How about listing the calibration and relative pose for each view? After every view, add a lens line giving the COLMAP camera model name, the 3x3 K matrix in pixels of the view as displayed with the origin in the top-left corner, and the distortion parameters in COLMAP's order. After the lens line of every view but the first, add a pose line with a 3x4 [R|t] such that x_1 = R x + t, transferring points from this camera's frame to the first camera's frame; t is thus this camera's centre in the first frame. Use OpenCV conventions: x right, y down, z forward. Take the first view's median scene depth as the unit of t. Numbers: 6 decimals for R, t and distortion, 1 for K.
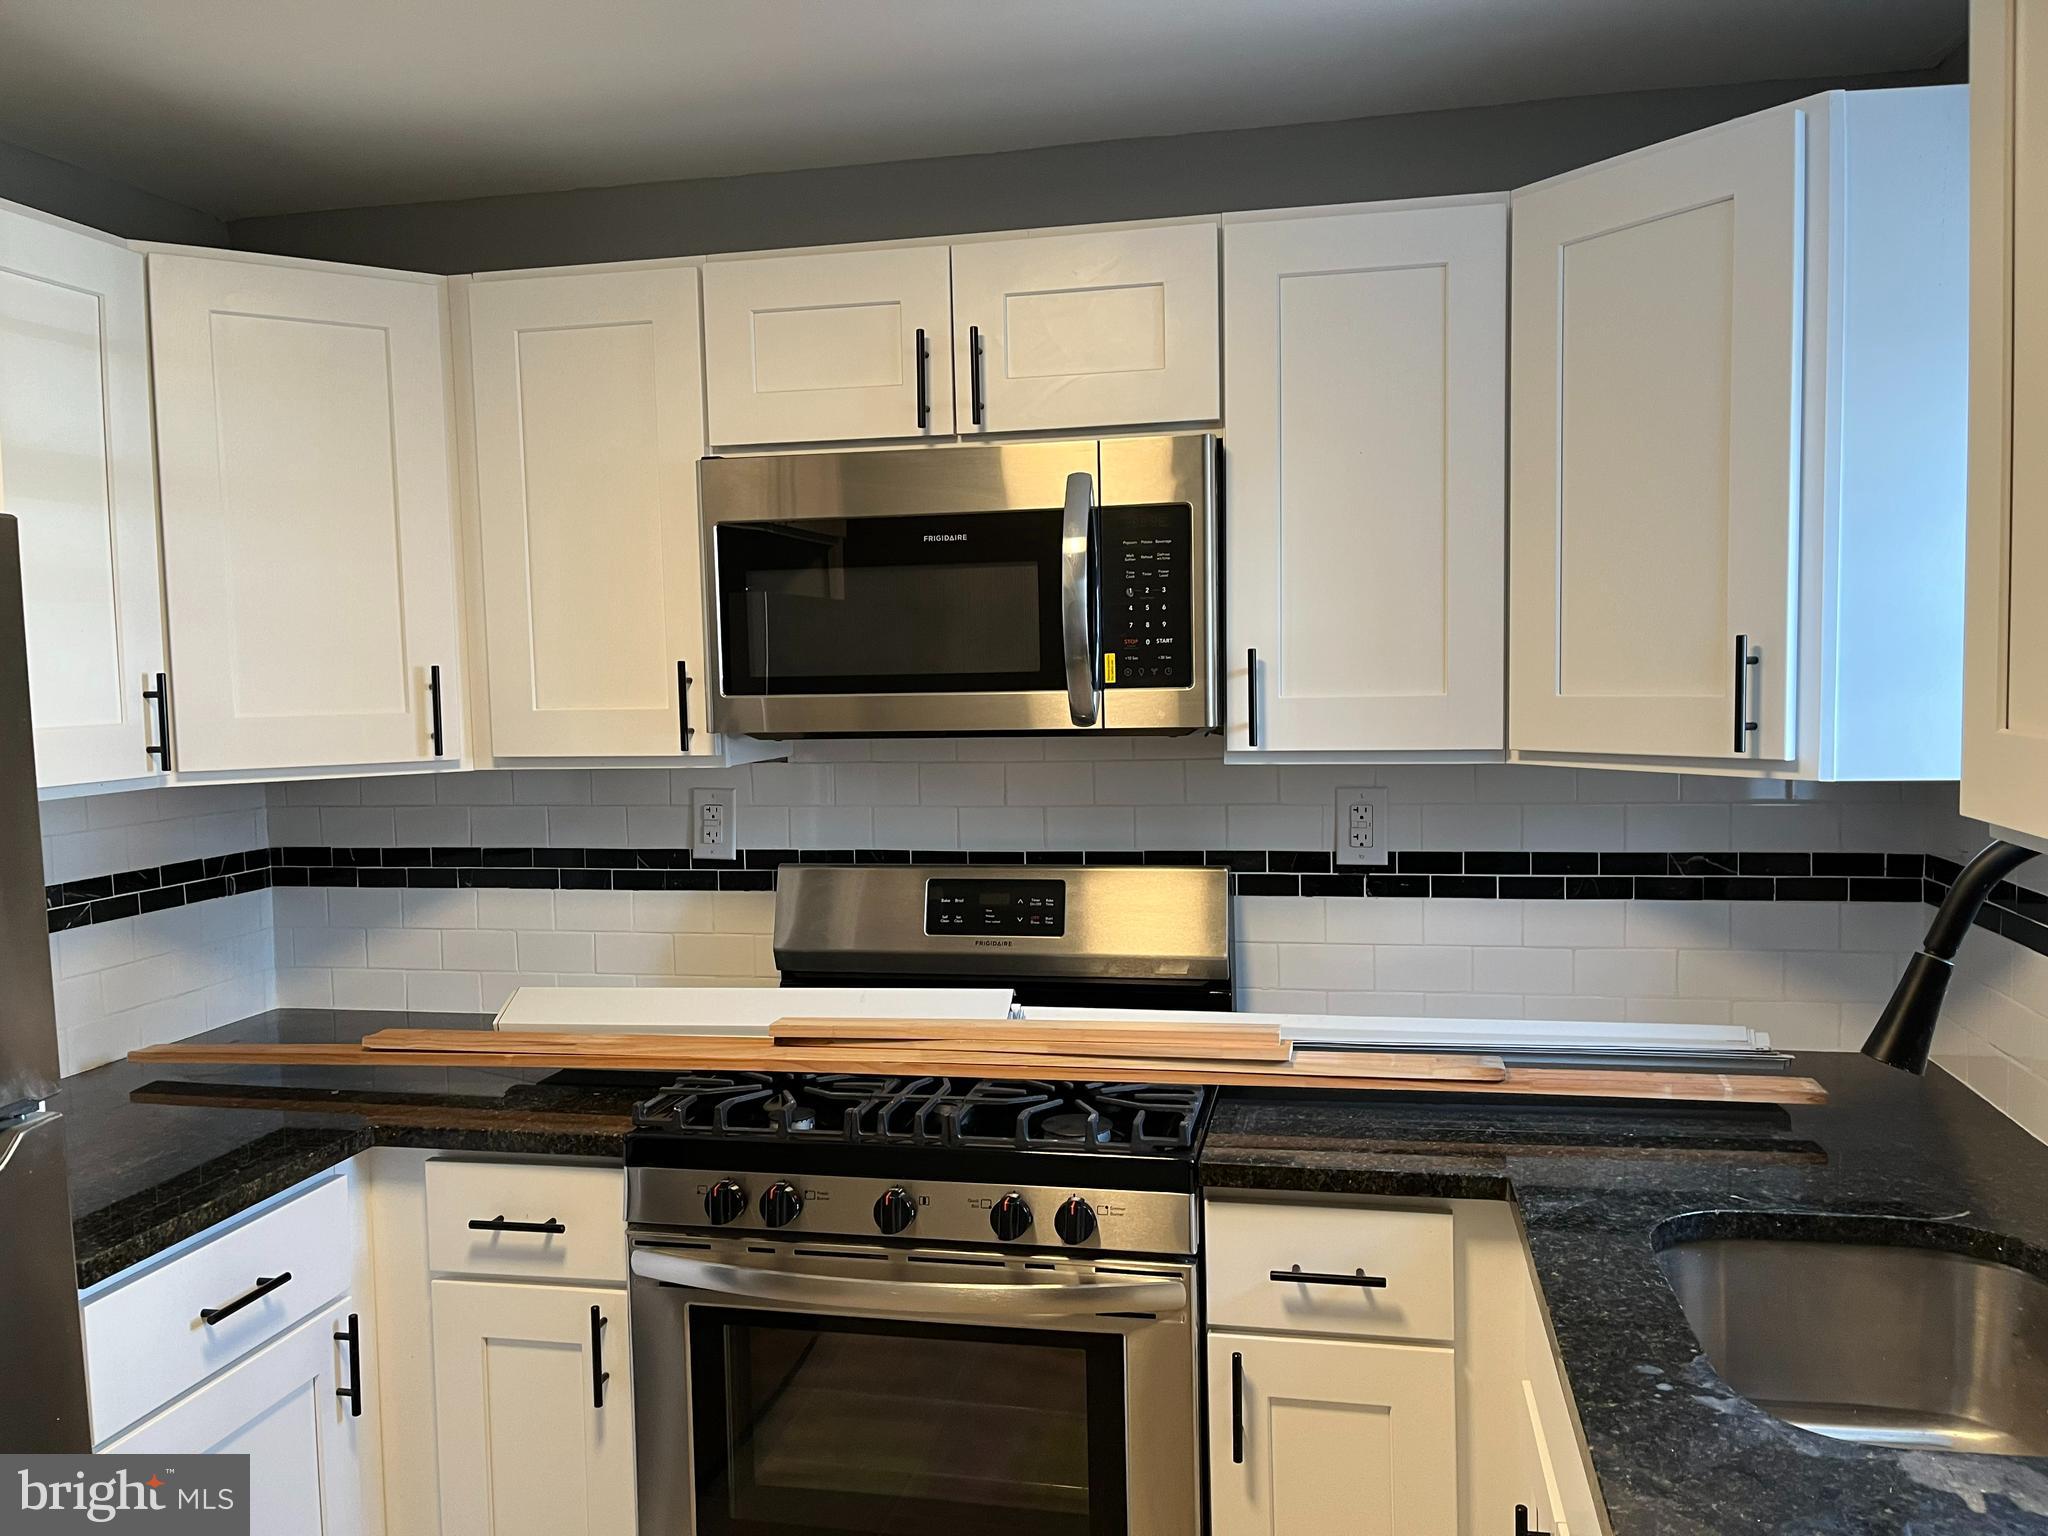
lens RADIAL K [[1565.8, 0, 1023.5], [0, 1565.8, 773.3], [0, 0, 1]] dist [0.061470, -0.078155]
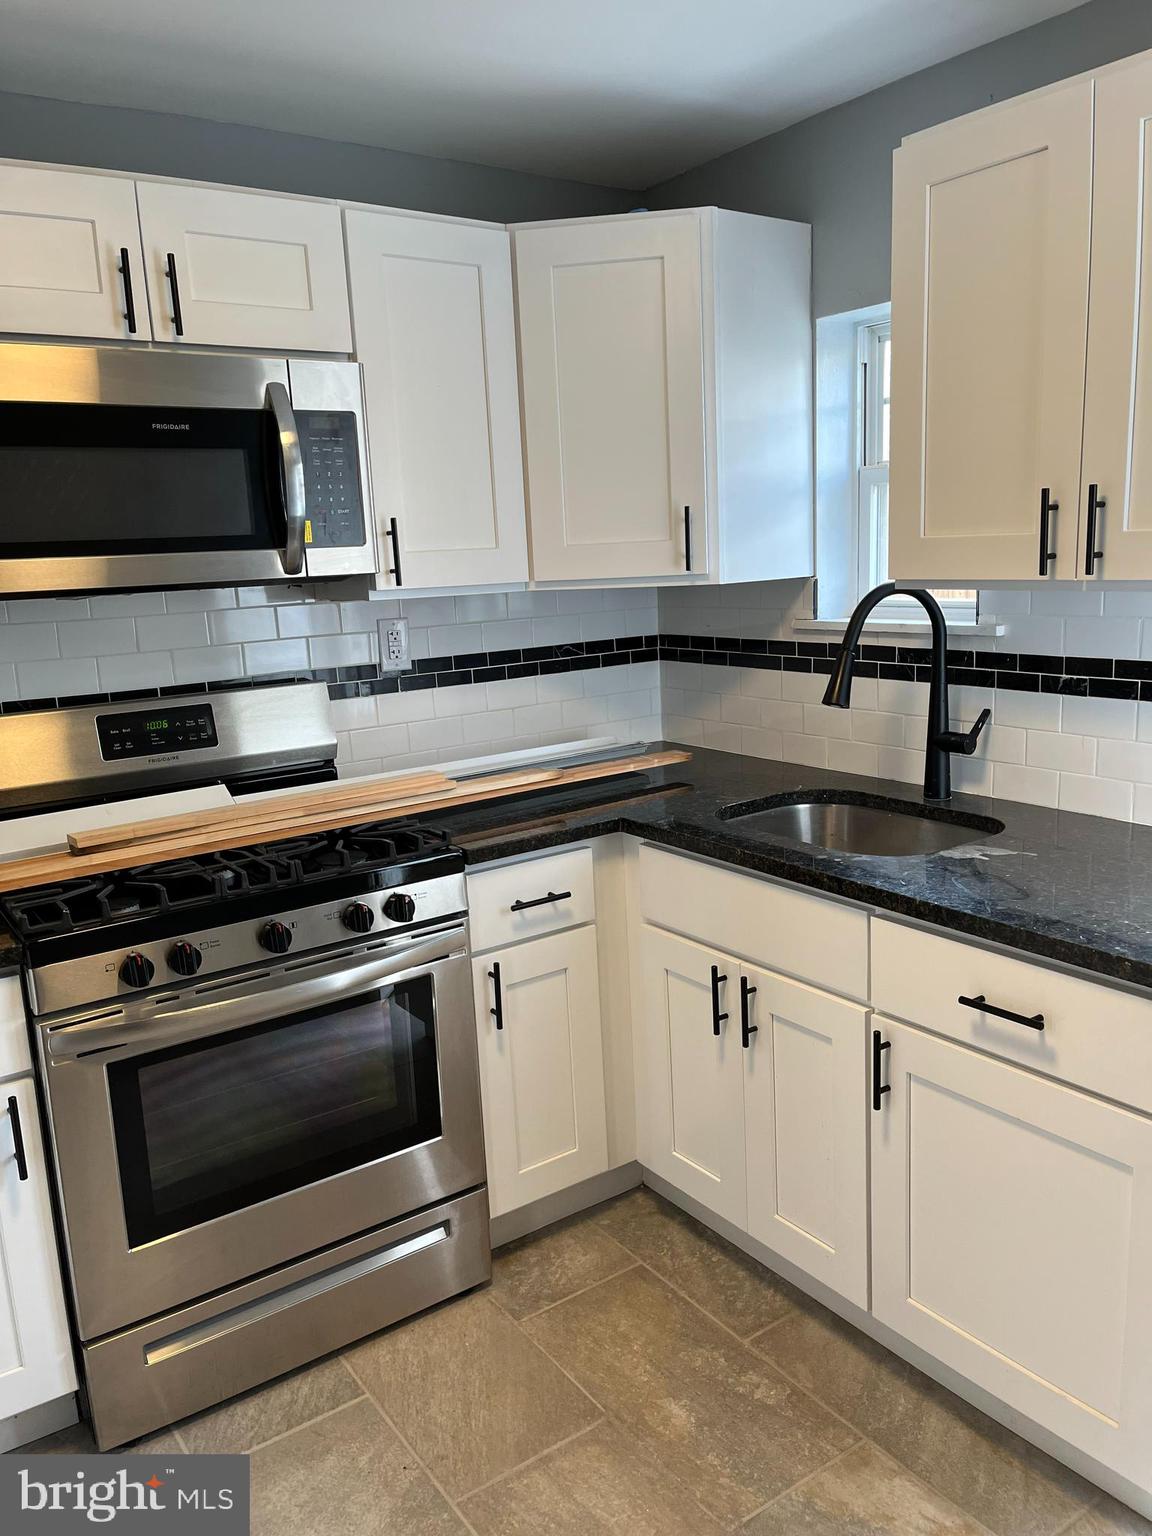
lens RADIAL K [[1174.3, 0, 572.8], [0, 1174.3, 772.4], [0, 0, 1]] dist [0.061470, -0.078155]
pose [[0.681827, -0.149157, 0.716145, -0.526936], [0.082788, 0.988436, 0.127049, 0.027040], [-0.726813, -0.027337, 0.686291, 0.109163]]
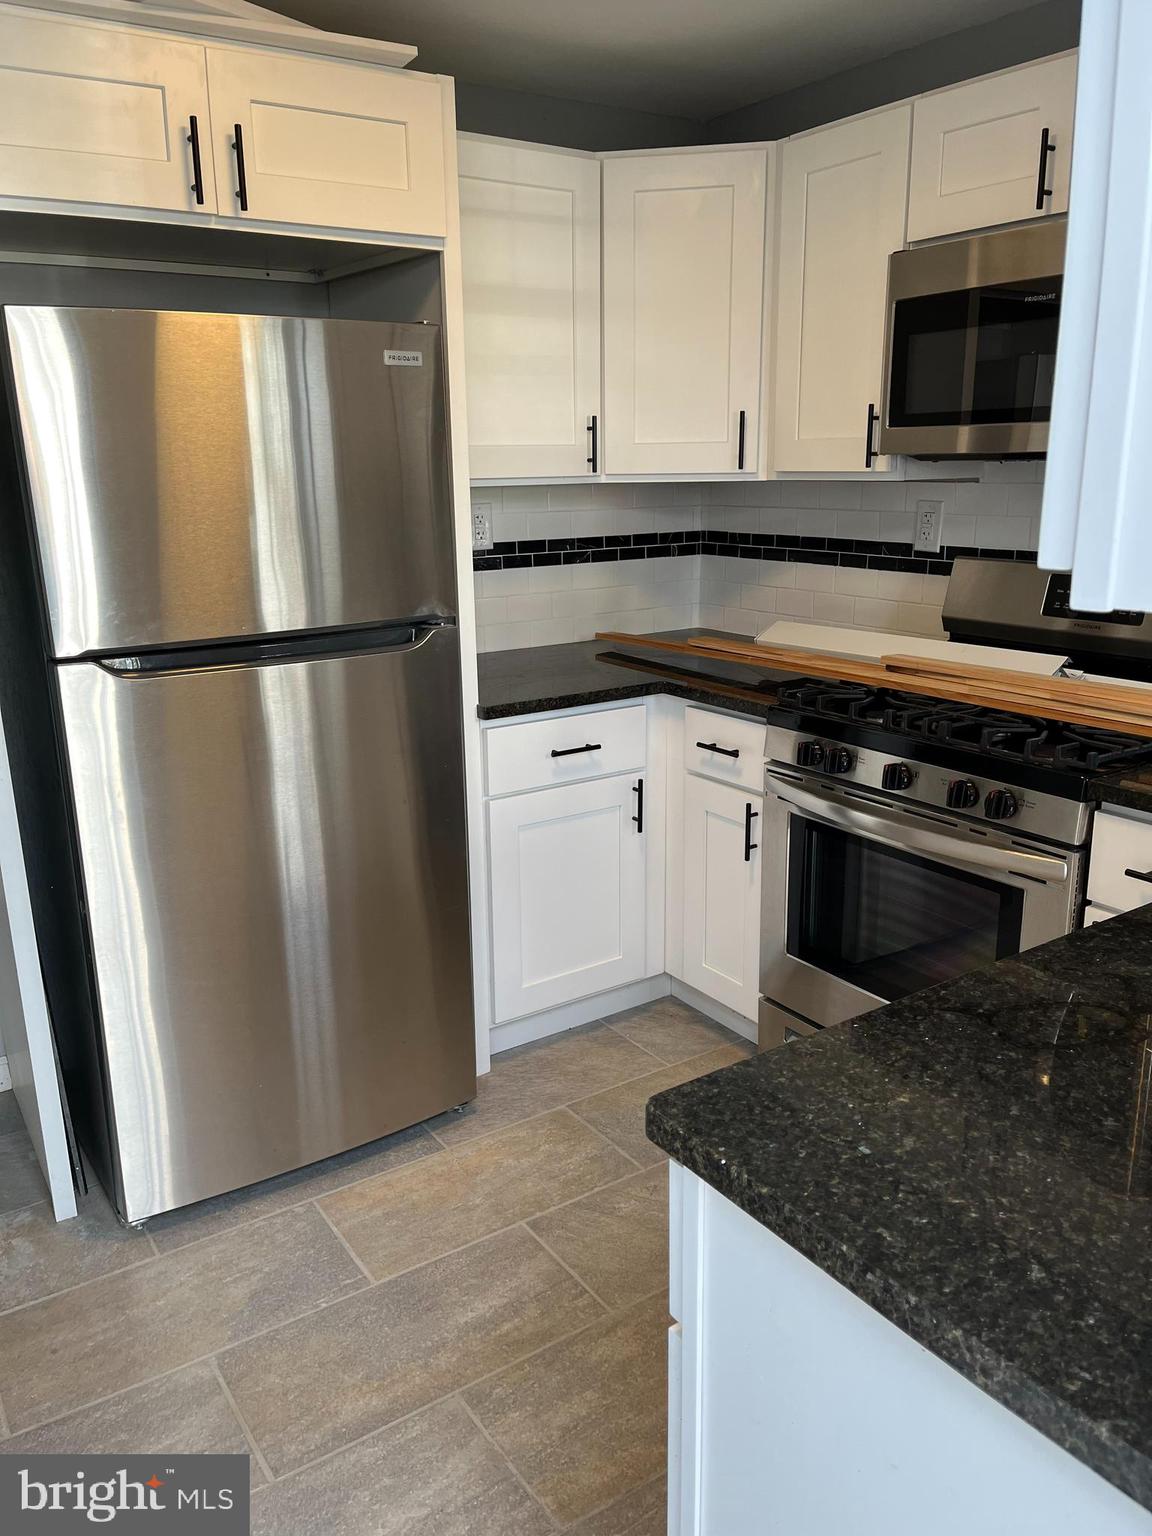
lens RADIAL K [[1174.3, 0, 561.4], [0, 1174.3, 771.0], [0, 0, 1]] dist [0.061470, -0.078155]
pose [[0.713426, 0.191548, -0.674042, 0.390054], [-0.051198, 0.973591, 0.222484, 0.031600], [0.698858, -0.124216, 0.704392, -0.019674]]
